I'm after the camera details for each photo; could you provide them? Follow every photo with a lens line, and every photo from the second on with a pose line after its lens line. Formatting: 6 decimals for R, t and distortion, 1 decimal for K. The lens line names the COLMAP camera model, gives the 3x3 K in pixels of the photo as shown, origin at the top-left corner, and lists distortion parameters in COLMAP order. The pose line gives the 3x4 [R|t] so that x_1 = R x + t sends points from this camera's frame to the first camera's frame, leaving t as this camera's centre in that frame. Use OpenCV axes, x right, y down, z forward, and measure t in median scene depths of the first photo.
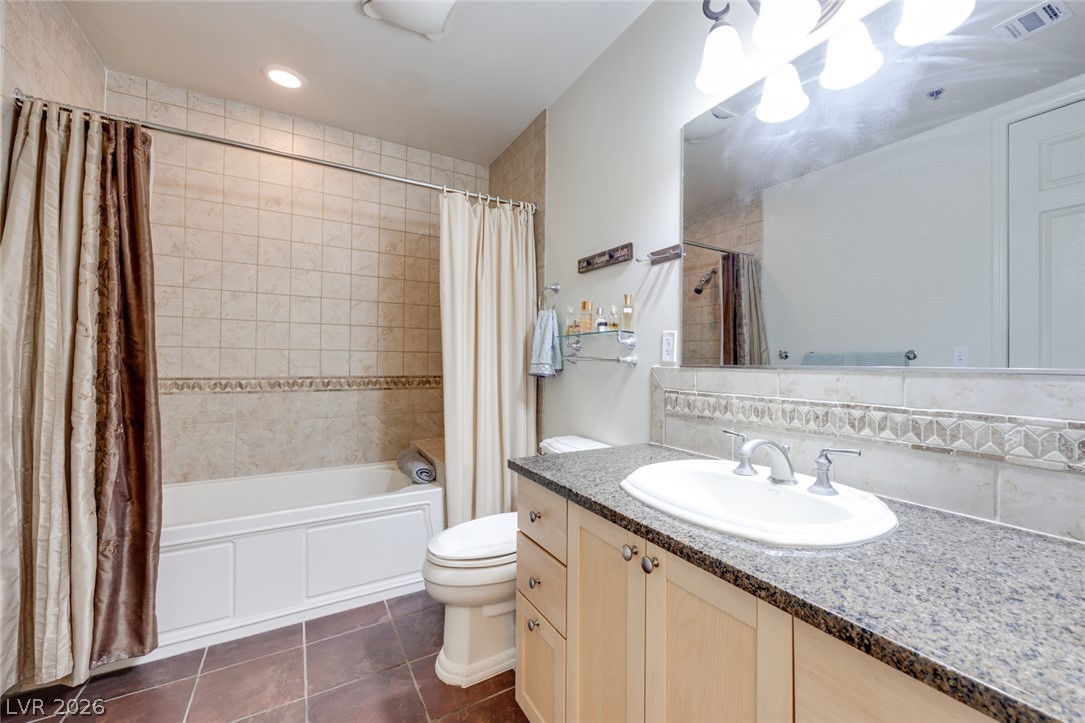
lens RADIAL K [[451.9, 0, 585.7], [0, 451.9, 360.8], [0, 0, 1]] dist [-0.000708, -0.000608]
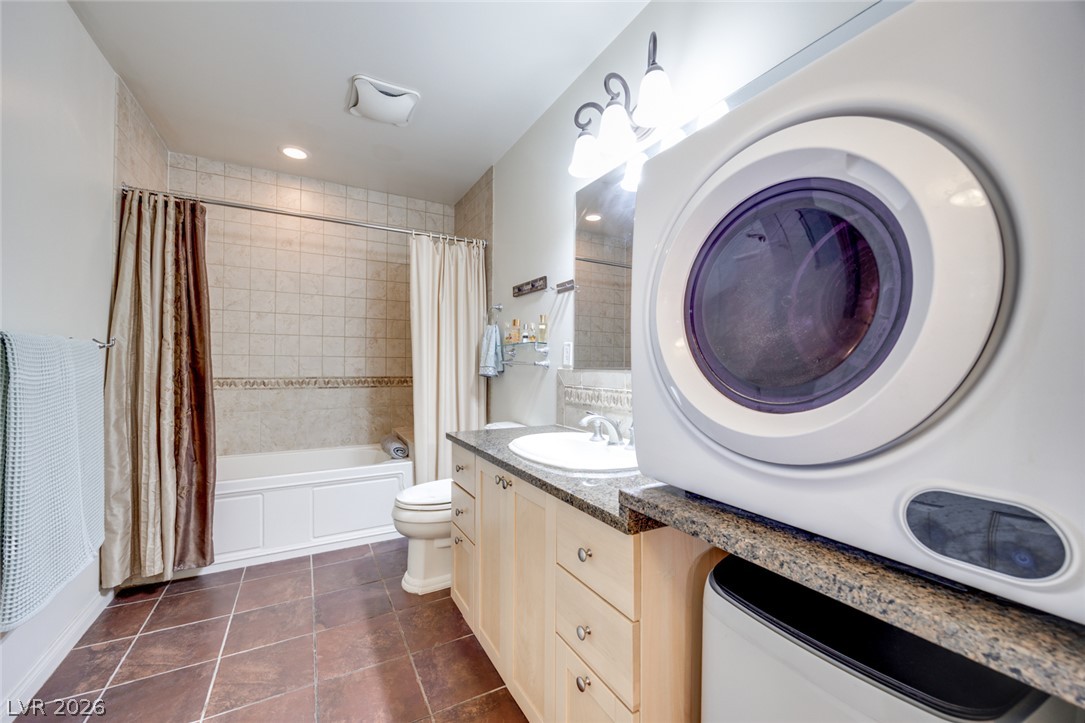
lens RADIAL K [[433.1, 0, 542.8], [0, 433.1, 367.1], [0, 0, 1]] dist [-0.002022, -0.000187]
pose [[0.997952, -0.001682, -0.063951, 0.131299], [0.002158, 0.999970, 0.007377, -0.000982], [0.063937, -0.007500, 0.997926, -0.211536]]
